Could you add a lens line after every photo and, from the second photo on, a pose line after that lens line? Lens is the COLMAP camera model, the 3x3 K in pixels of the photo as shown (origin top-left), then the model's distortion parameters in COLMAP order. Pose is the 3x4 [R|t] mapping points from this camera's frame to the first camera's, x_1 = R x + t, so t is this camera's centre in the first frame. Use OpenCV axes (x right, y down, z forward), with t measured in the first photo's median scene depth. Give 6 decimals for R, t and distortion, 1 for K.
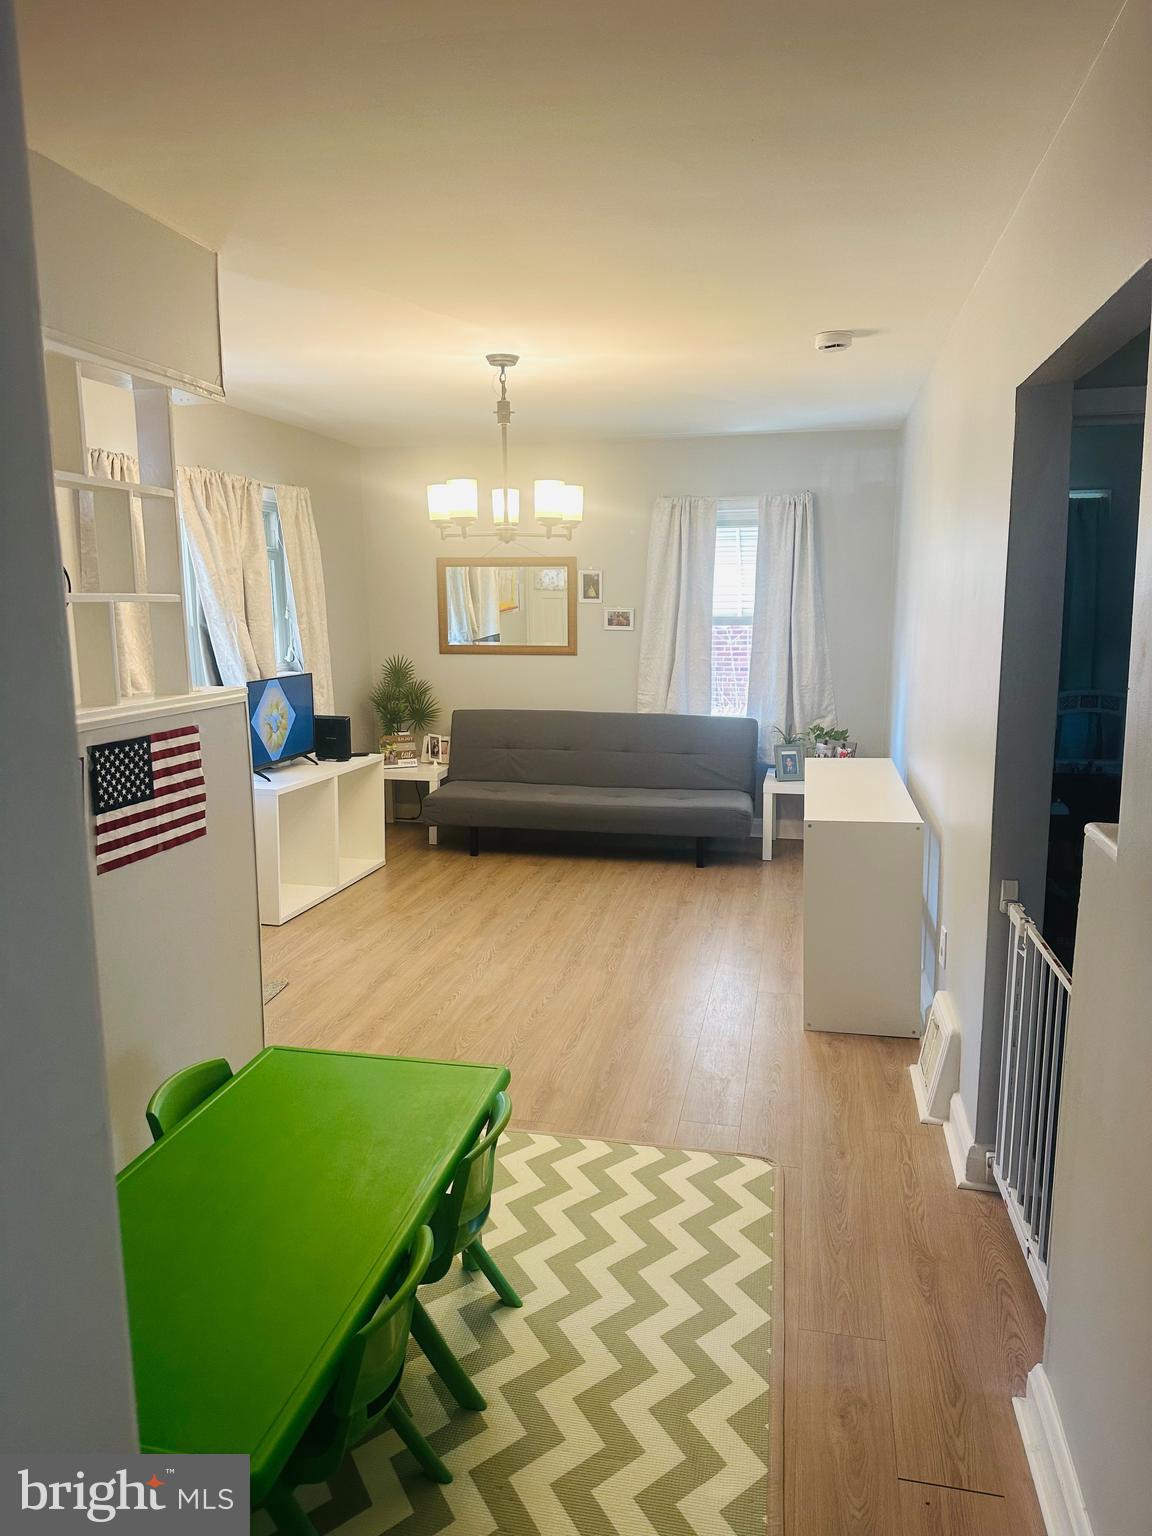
lens RADIAL K [[1073.1, 0, 595.1], [0, 1073.1, 778.7], [0, 0, 1]] dist [0.139822, -0.192236]
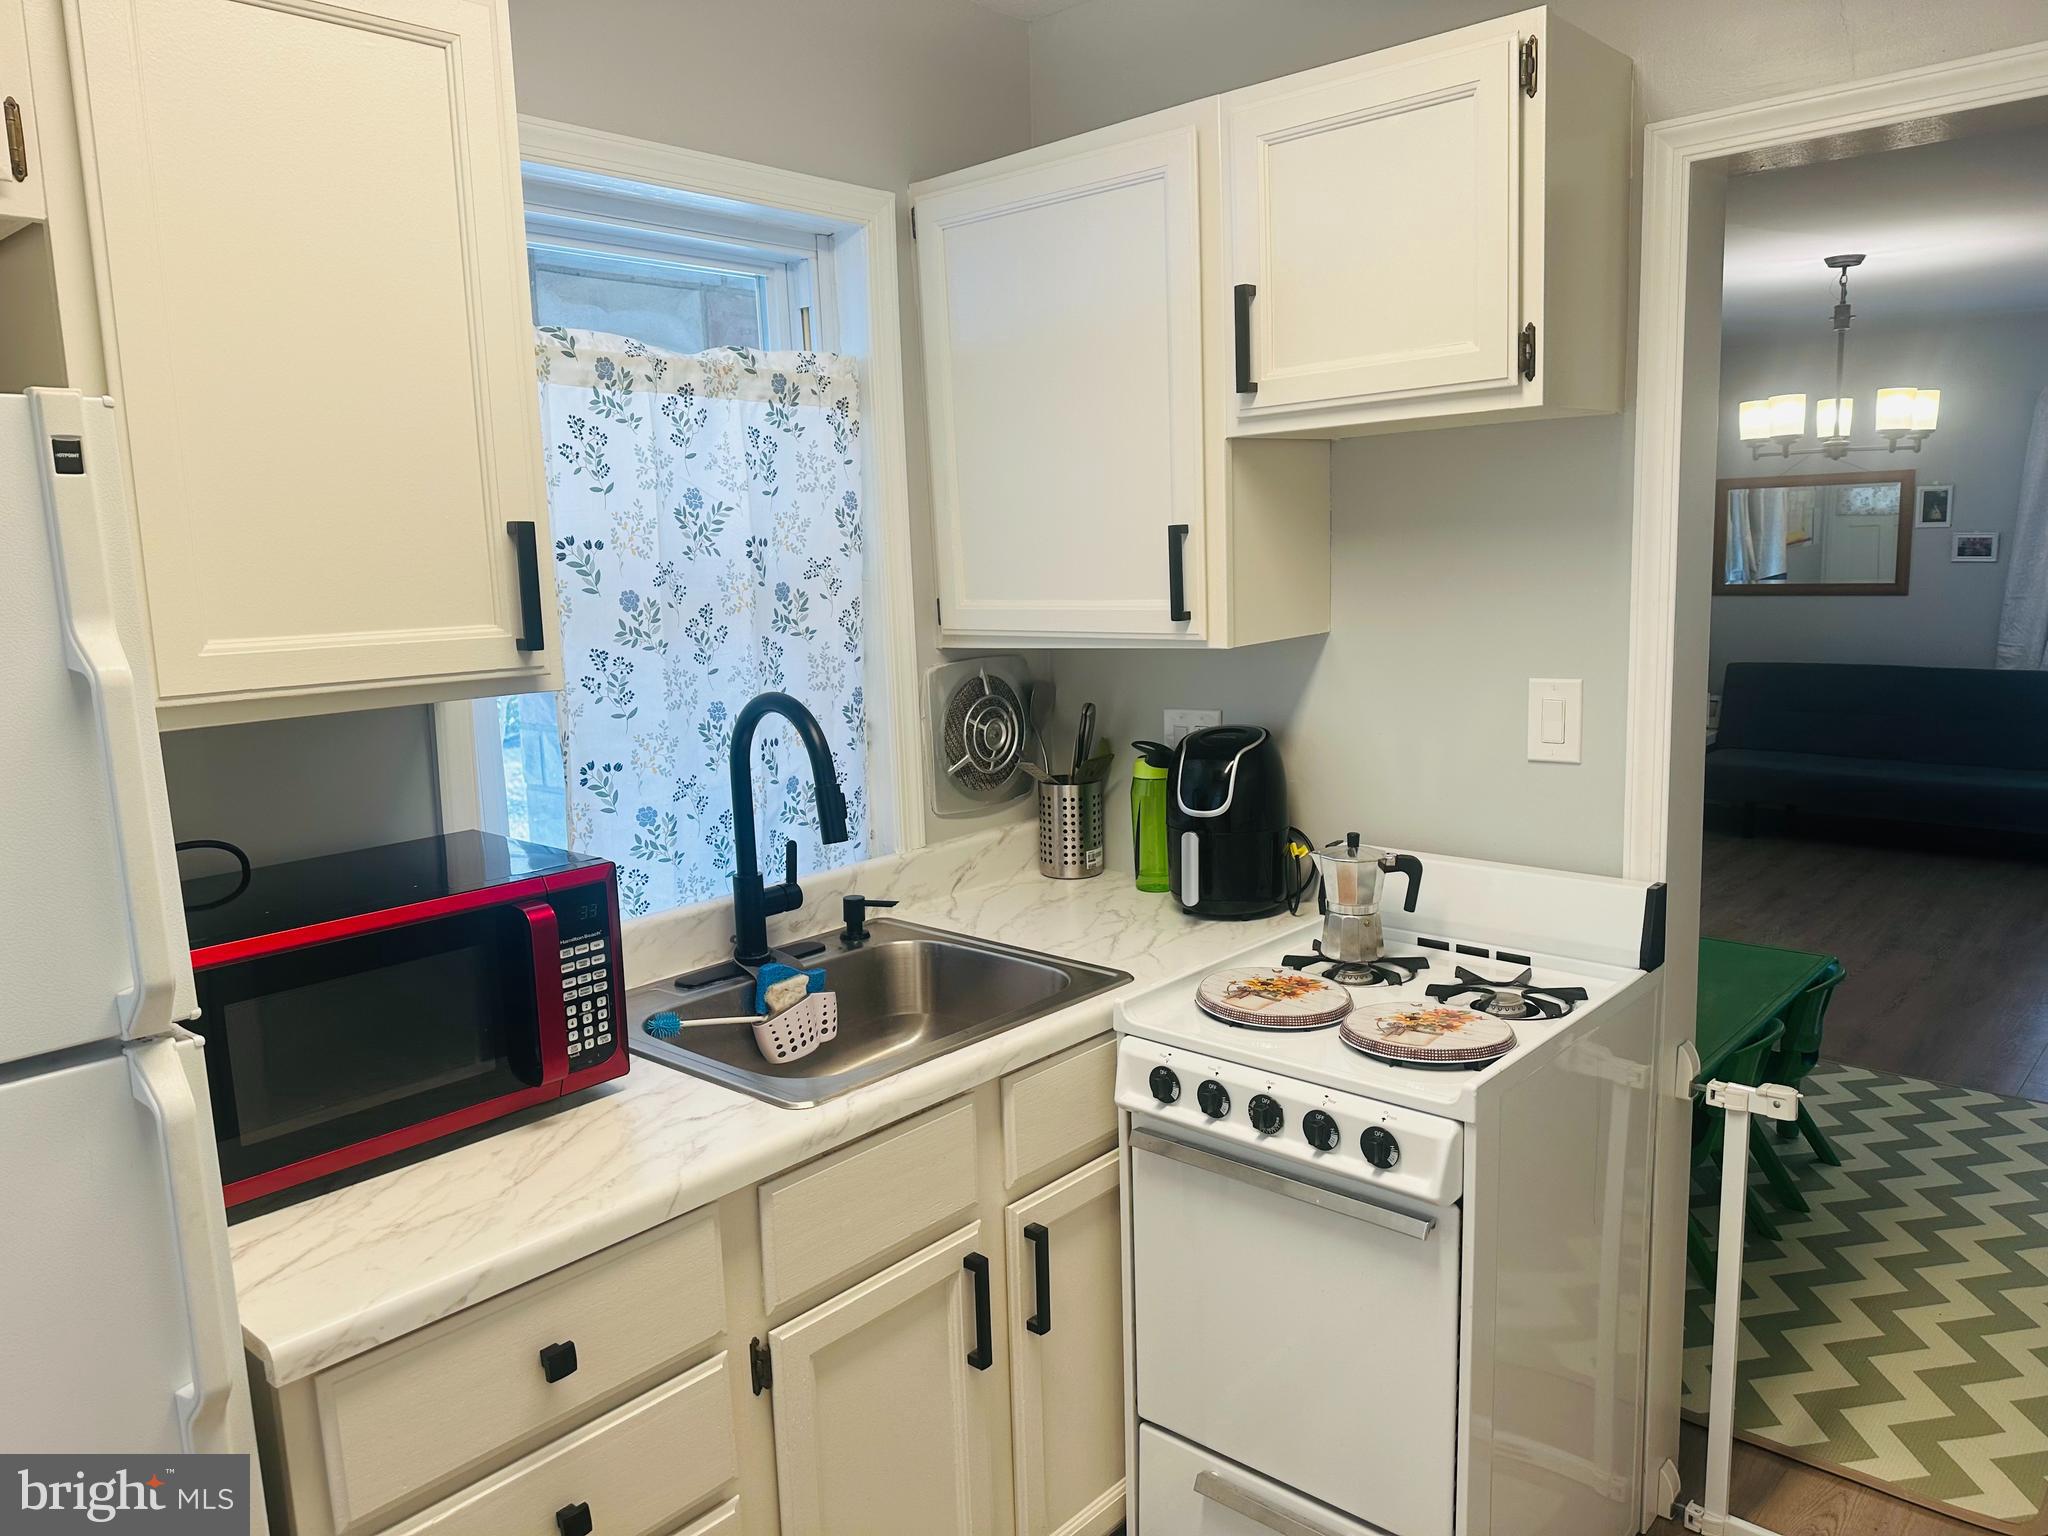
lens RADIAL K [[1430.8, 0, 1019.8], [0, 1430.8, 770.3], [0, 0, 1]] dist [0.139822, -0.192236]
pose [[0.854476, 0.054987, -0.516572, -0.011427], [-0.060971, 0.998125, 0.005393, 0.046366], [0.515900, 0.026887, 0.856227, -0.241856]]
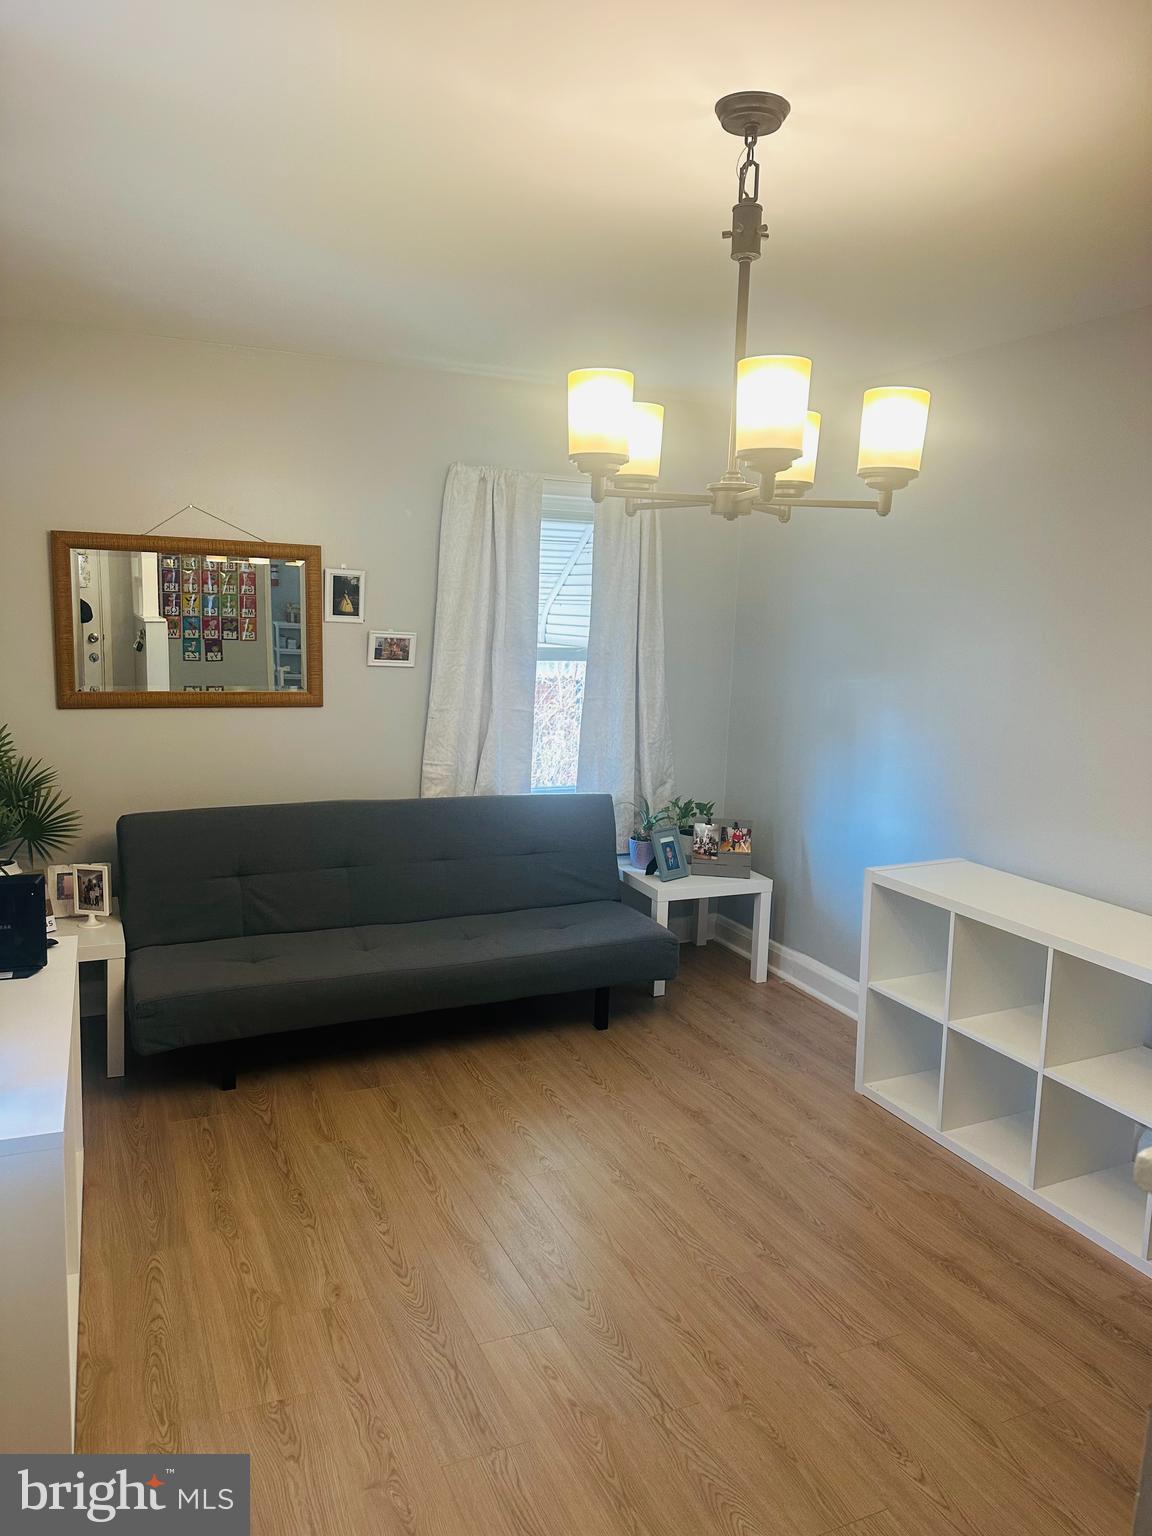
lens RADIAL K [[1073.1, 0, 595.1], [0, 1073.1, 778.7], [0, 0, 1]] dist [0.139822, -0.192236]
pose [[0.815835, -0.061203, 0.575037, -0.256361], [0.072049, 0.997393, 0.003935, -0.068158], [-0.573779, 0.038221, 0.818118, 0.426832]]
